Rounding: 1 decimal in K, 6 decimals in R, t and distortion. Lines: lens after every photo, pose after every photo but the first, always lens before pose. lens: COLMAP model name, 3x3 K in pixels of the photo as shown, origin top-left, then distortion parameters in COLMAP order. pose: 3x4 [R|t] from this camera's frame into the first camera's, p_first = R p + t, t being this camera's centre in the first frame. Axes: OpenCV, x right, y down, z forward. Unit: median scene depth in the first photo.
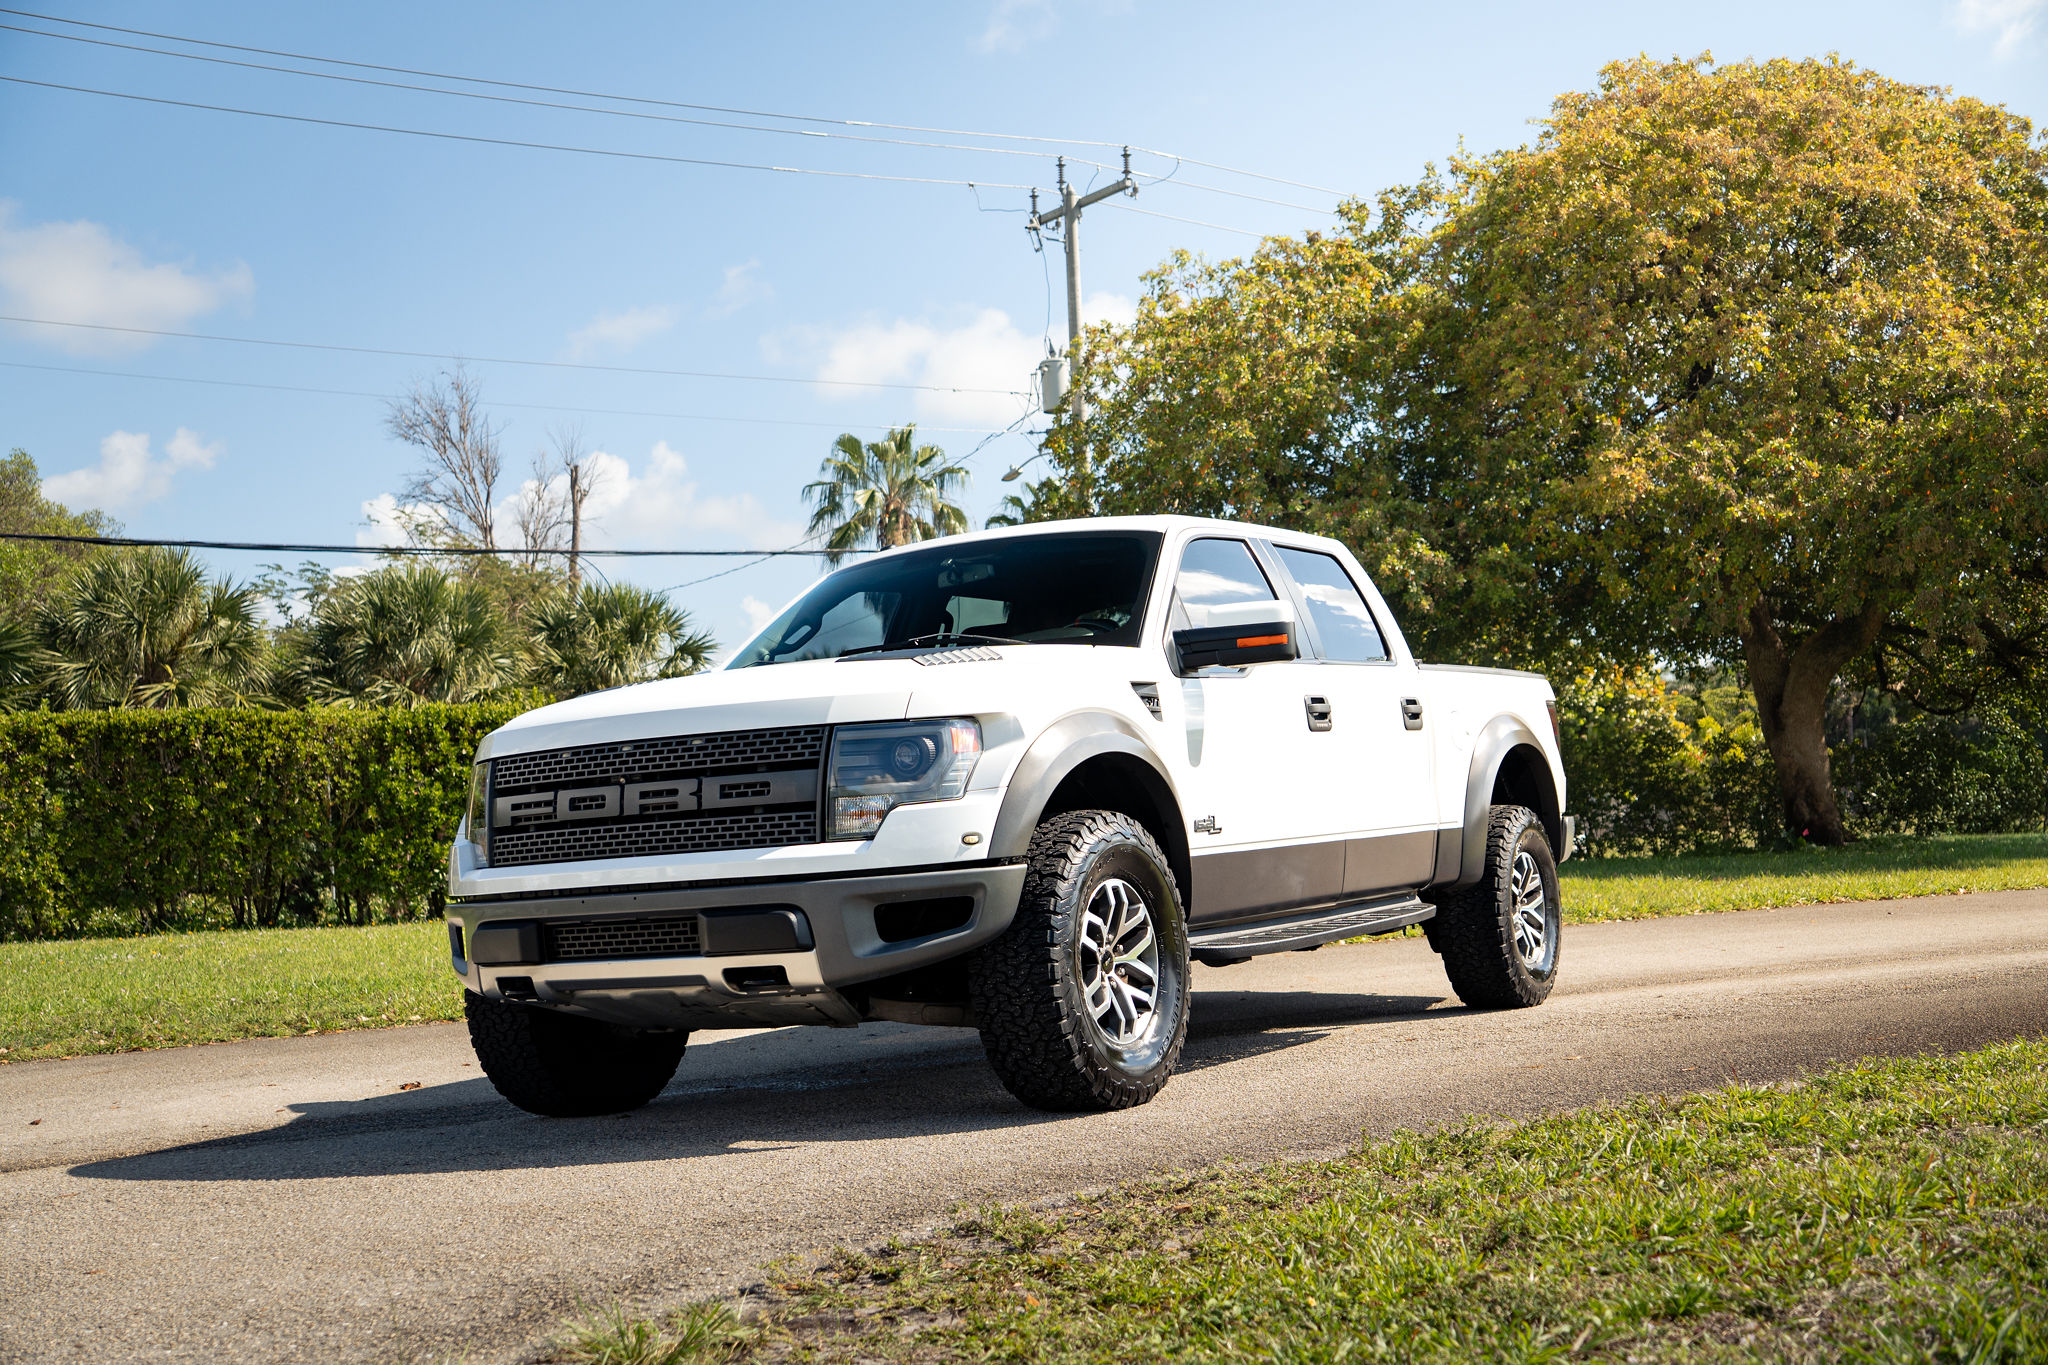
lens RADIAL K [[2245.5, 0, 1038.7], [0, 2245.5, 681.9], [0, 0, 1]] dist [-0.003102, 0.002529]
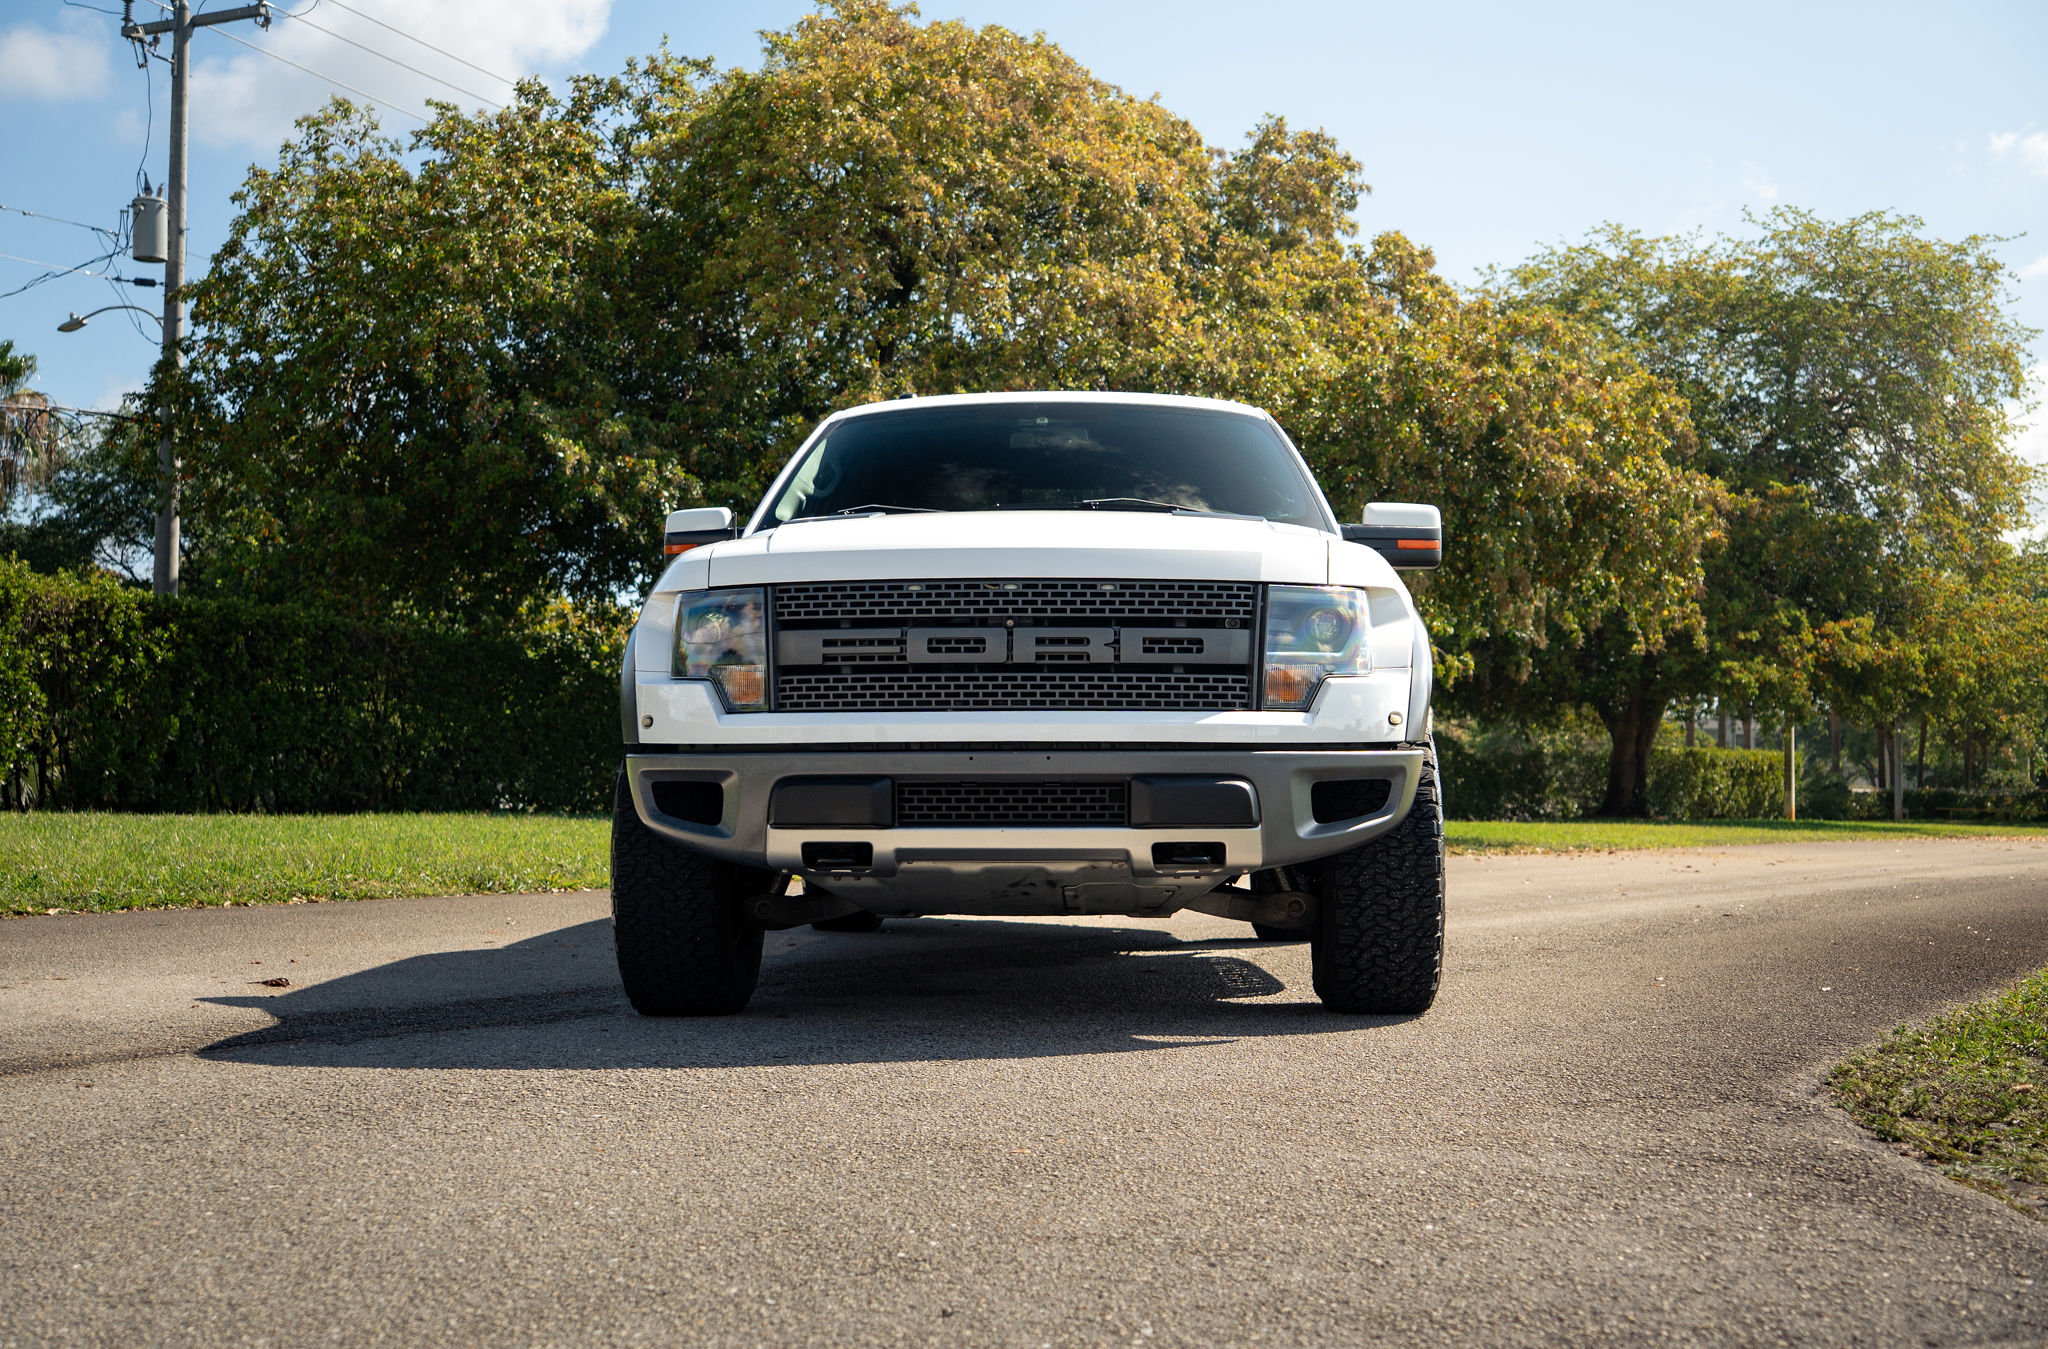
lens RADIAL K [[2395.2, 0, 1024.0], [0, 2395.2, 674.5], [0, 0, 1]] dist [0.015726, 0.045519]
pose [[0.890379, 0.084143, 0.447376, -0.421233], [-0.092113, 0.995741, -0.003955, 0.047519], [-0.445803, -0.037688, 0.894337, 0.118407]]
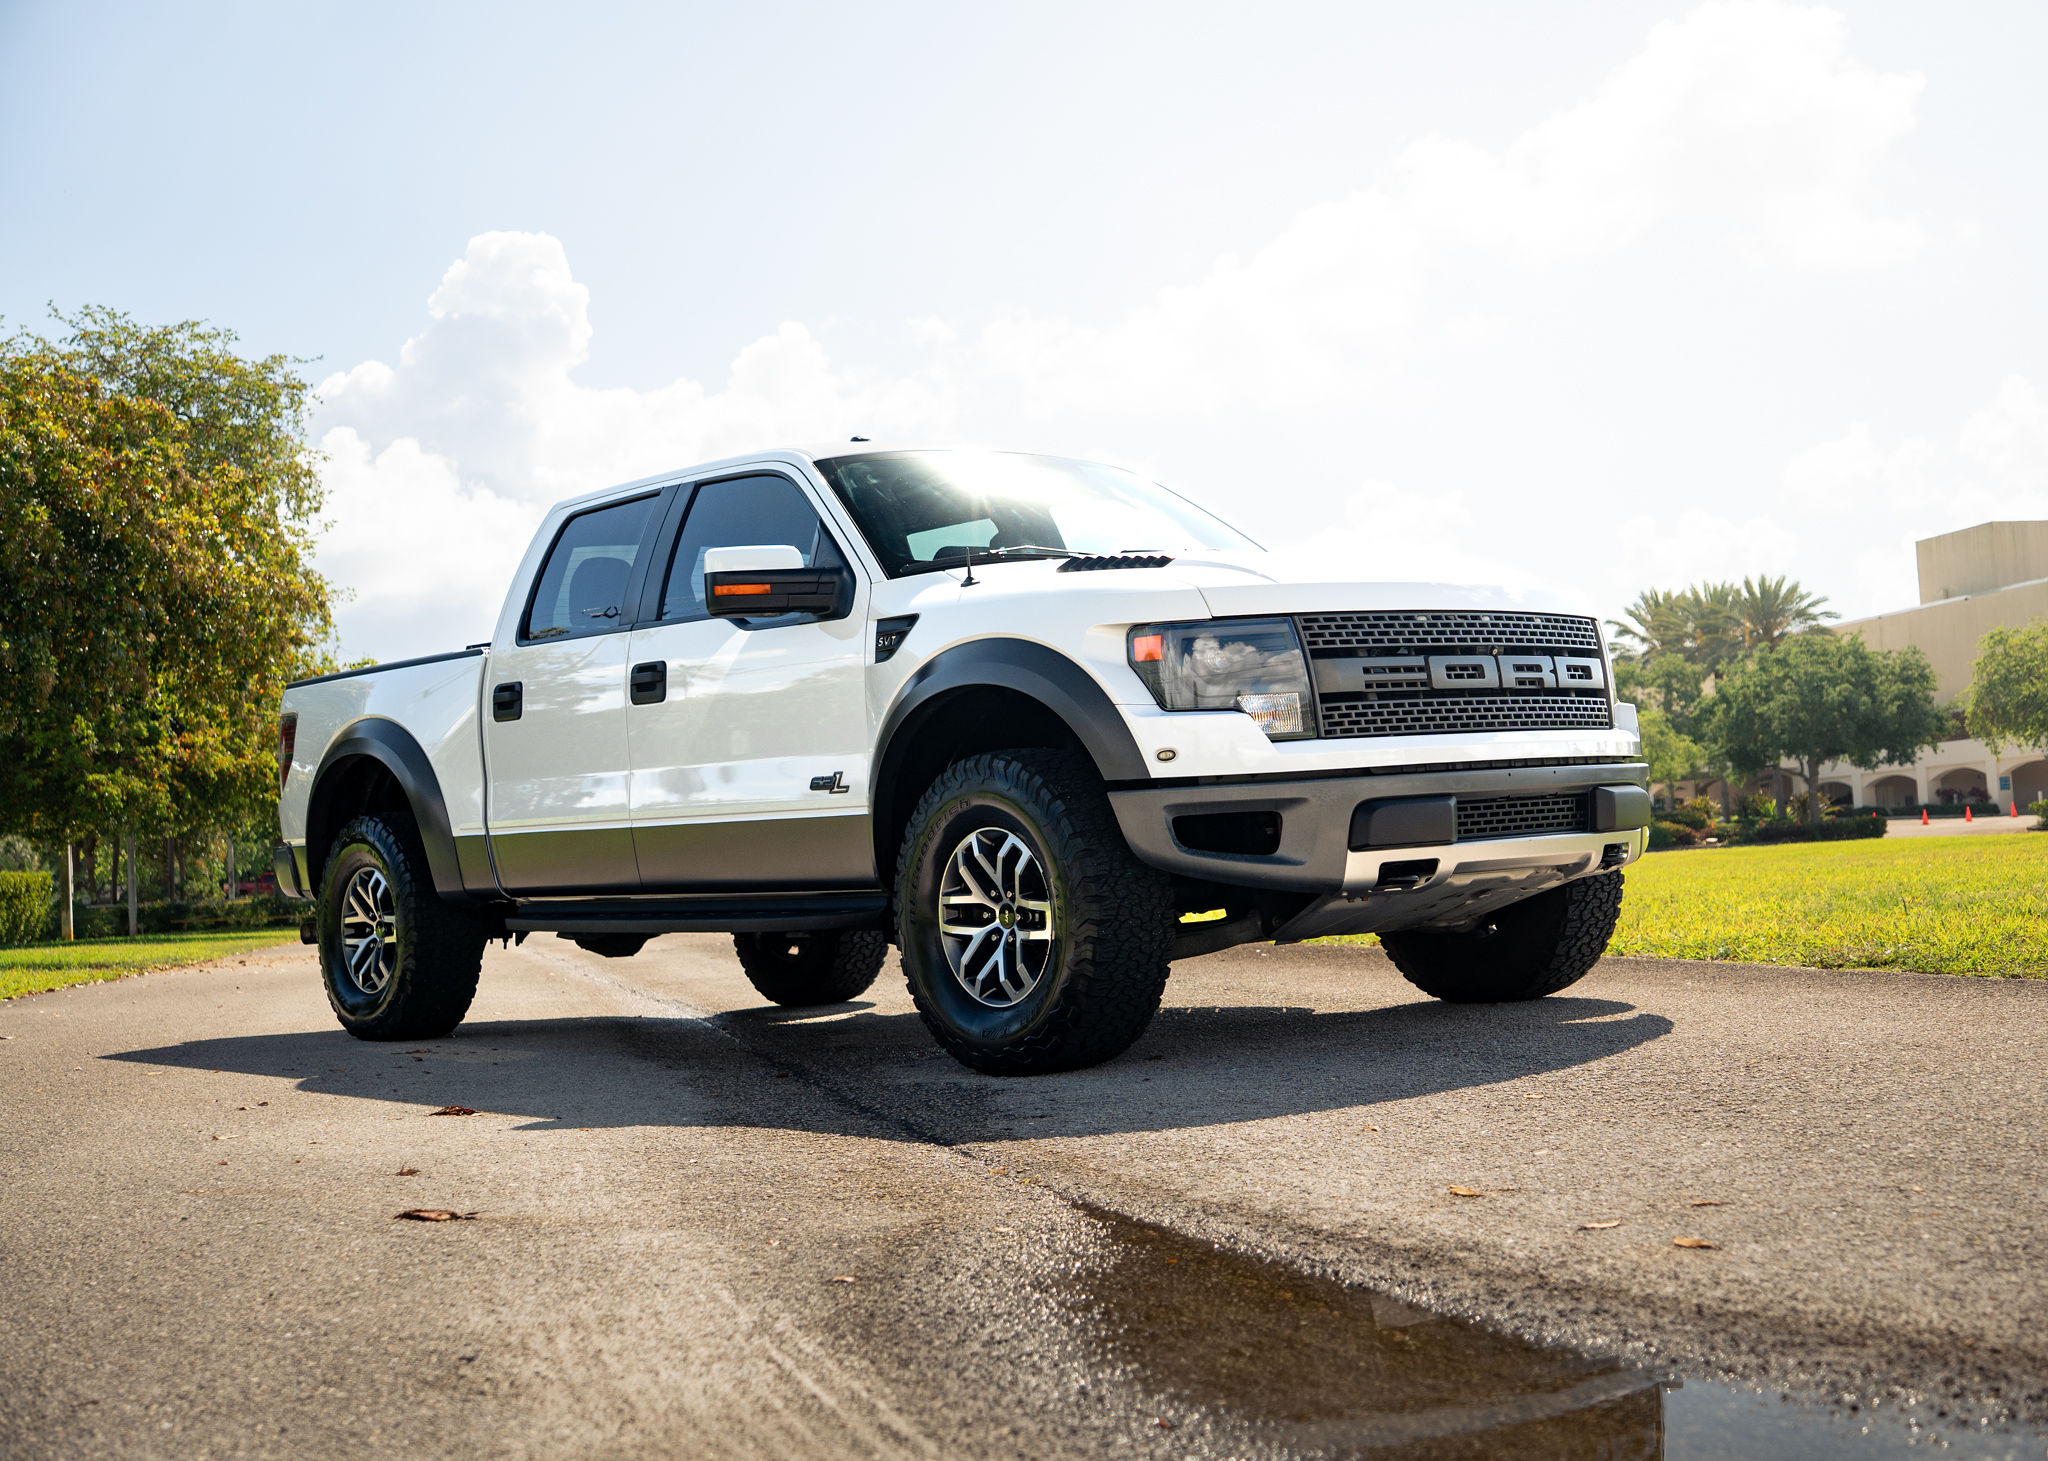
lens RADIAL K [[2428.7, 0, 1019.0], [0, 2428.7, 733.6], [0, 0, 1]] dist [-0.051150, 0.323426]
pose [[0.357587, 0.082815, 0.930201, -0.854670], [-0.031819, 0.996562, -0.076491, 0.115730], [-0.933338, -0.002246, 0.358993, 0.581756]]
